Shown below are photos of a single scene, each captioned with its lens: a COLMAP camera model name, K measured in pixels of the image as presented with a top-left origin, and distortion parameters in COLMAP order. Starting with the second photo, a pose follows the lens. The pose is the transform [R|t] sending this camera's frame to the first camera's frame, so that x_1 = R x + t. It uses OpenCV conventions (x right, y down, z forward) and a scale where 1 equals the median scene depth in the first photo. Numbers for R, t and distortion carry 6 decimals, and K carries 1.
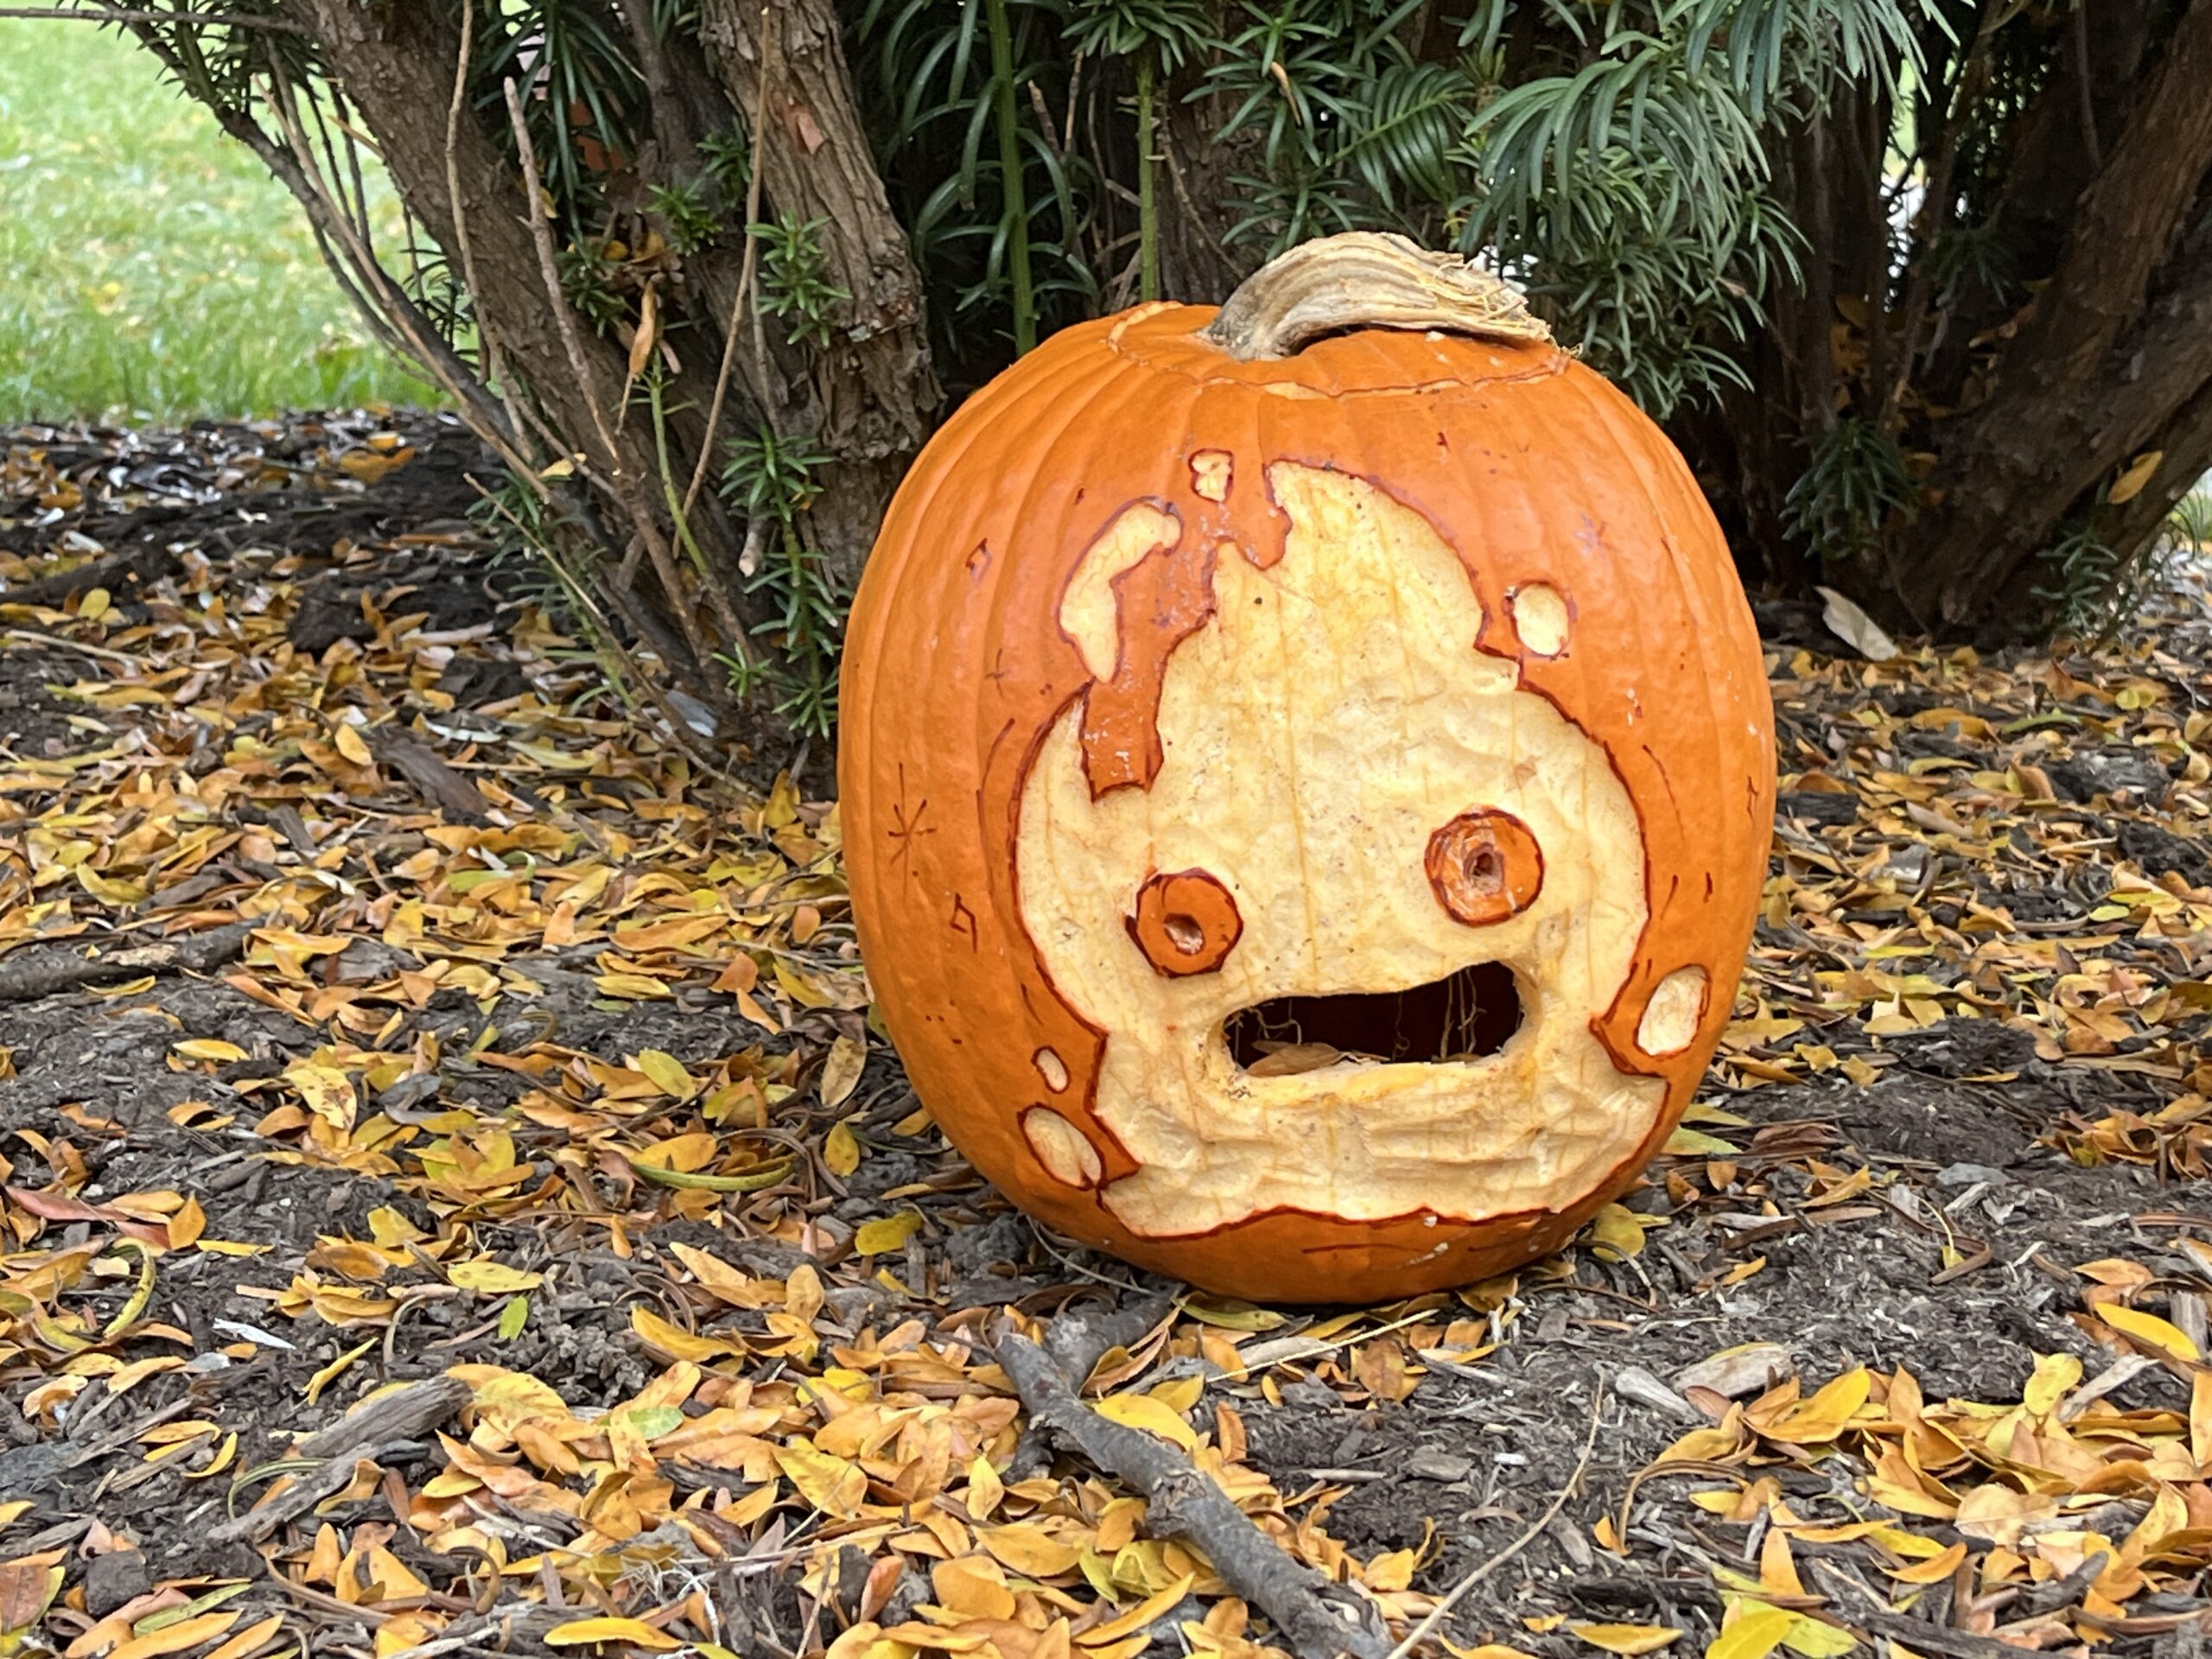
lens RADIAL K [[3899.8, 0, 1106.0], [0, 3899.8, 829.5], [0, 0, 1]] dist [0.056659, 0.058314]
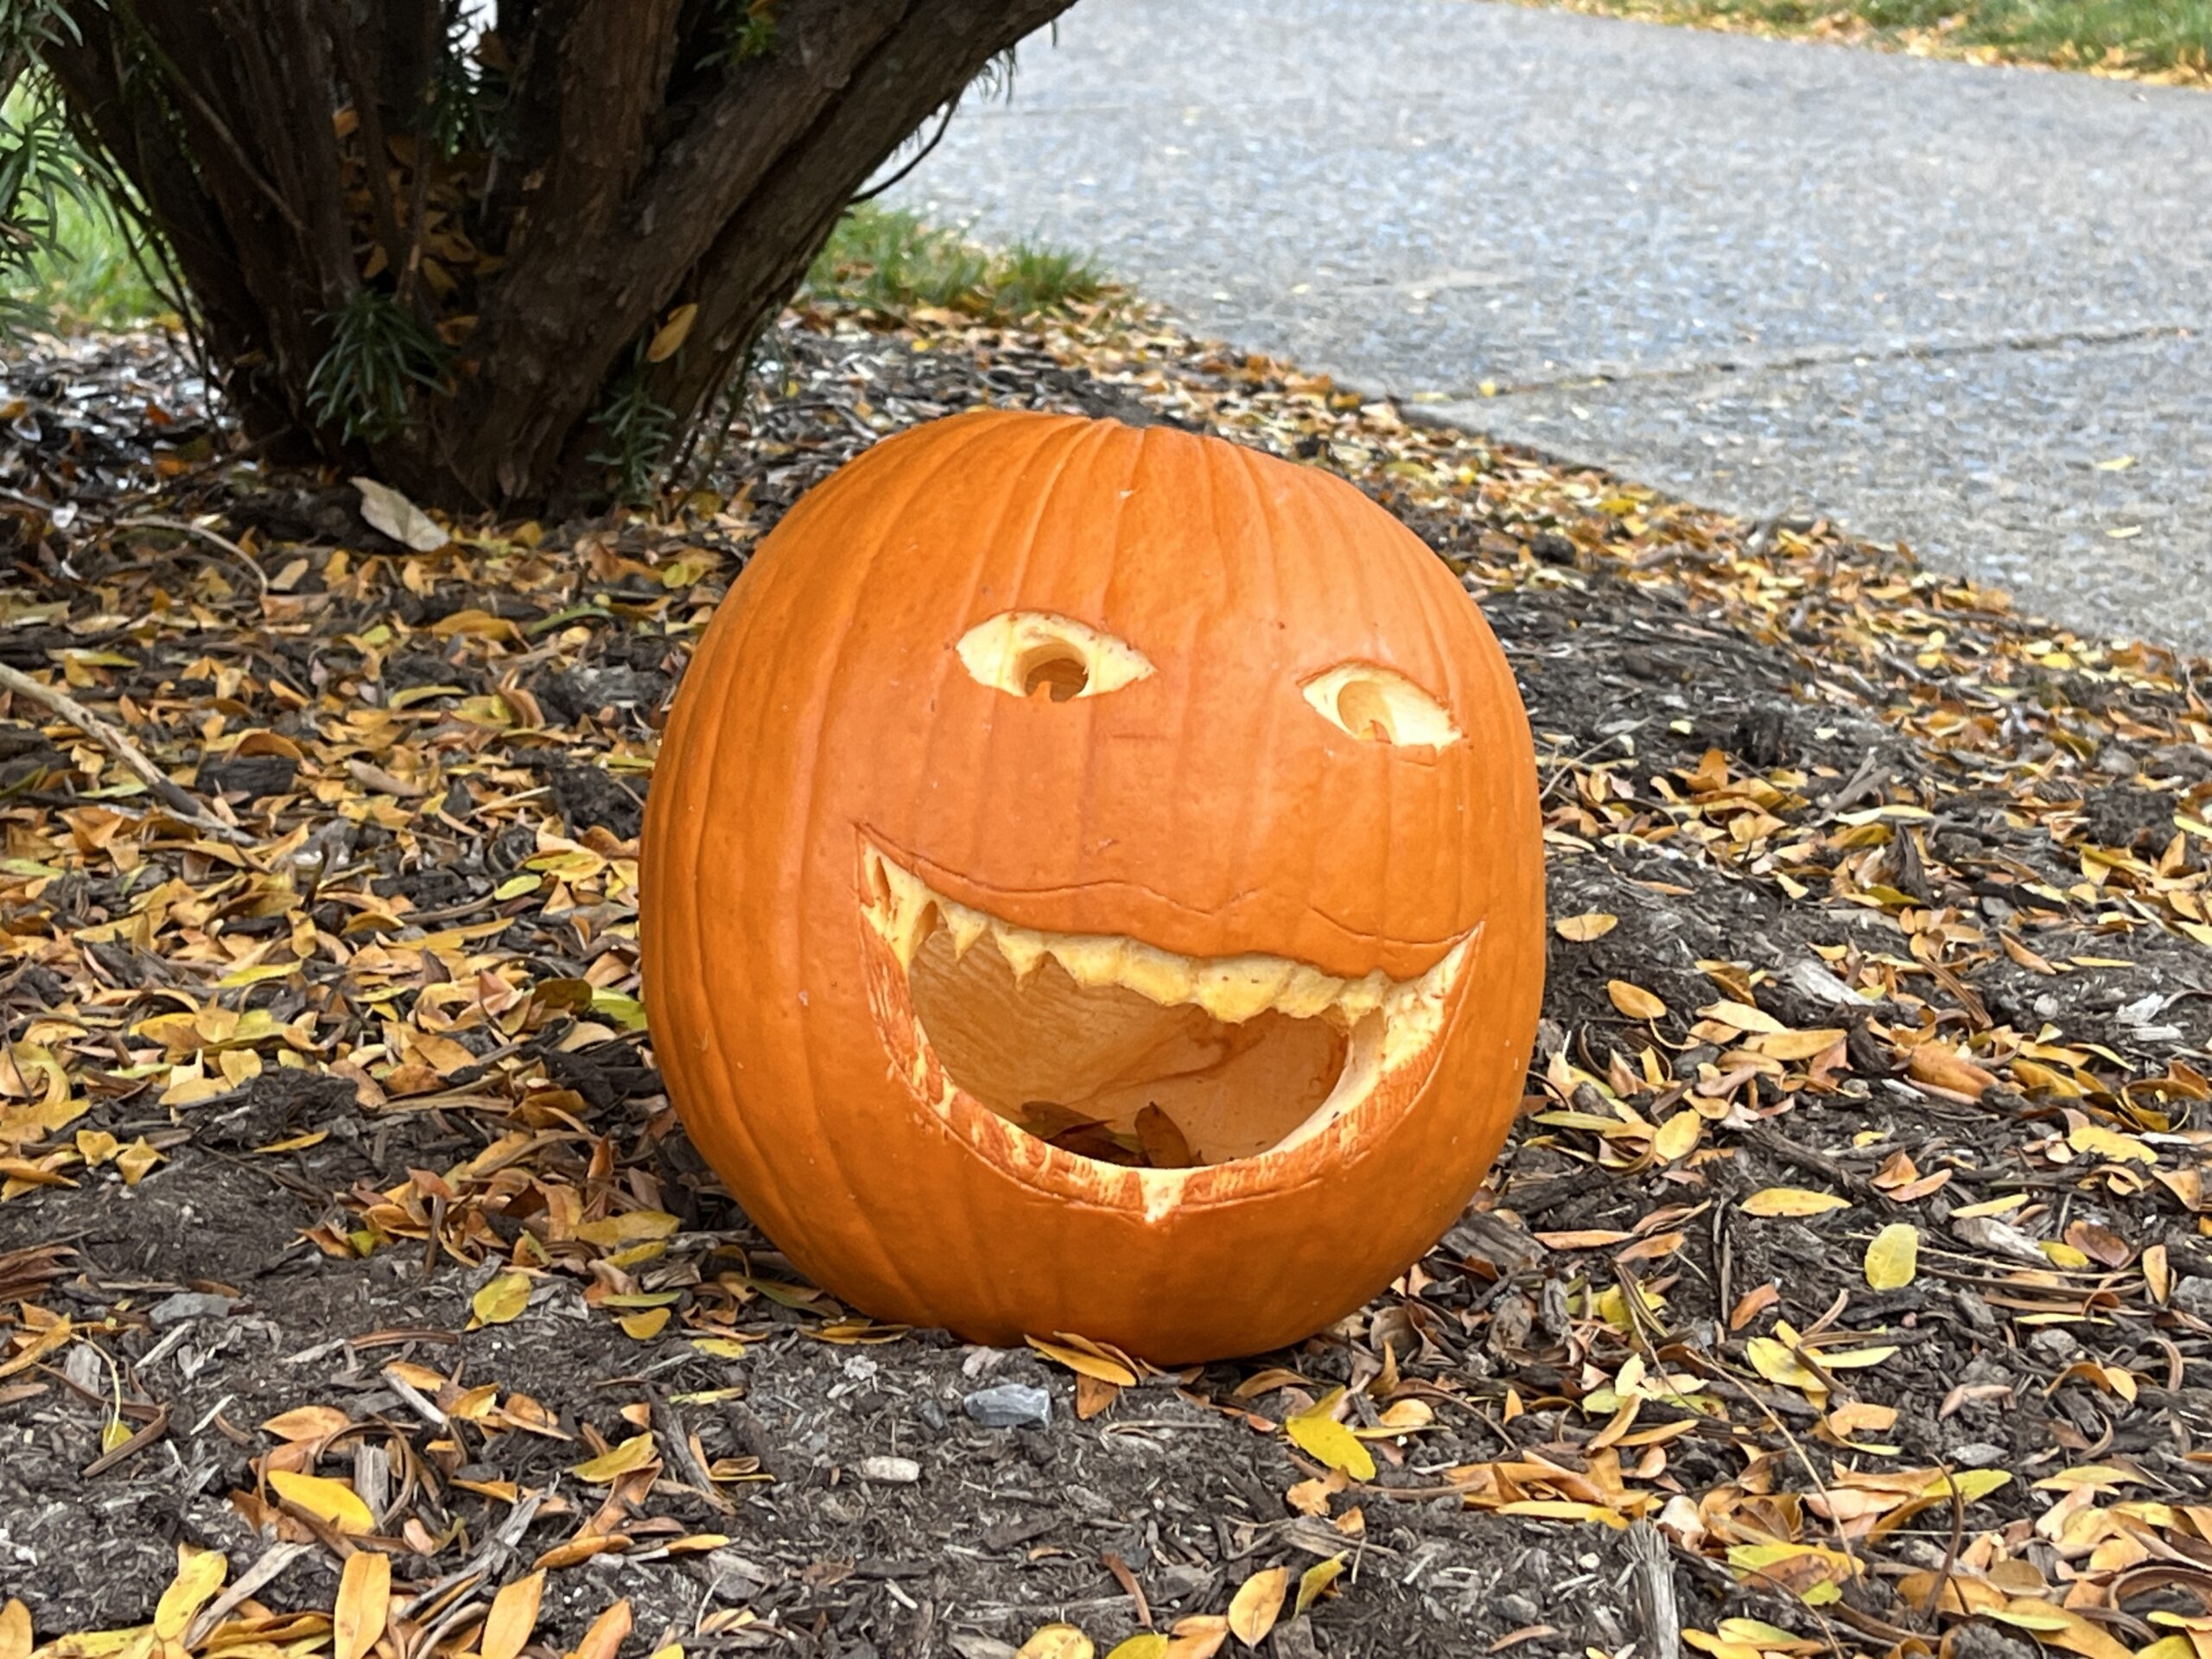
lens RADIAL K [[3954.9, 0, 1106.0], [0, 3954.9, 829.5], [0, 0, 1]] dist [0.231970, -2.205212]
pose [[0.959072, -0.118974, 0.256955, 0.152840], [0.102616, 0.991798, 0.076207, -0.049866], [-0.263914, -0.046720, 0.963414, 0.064635]]
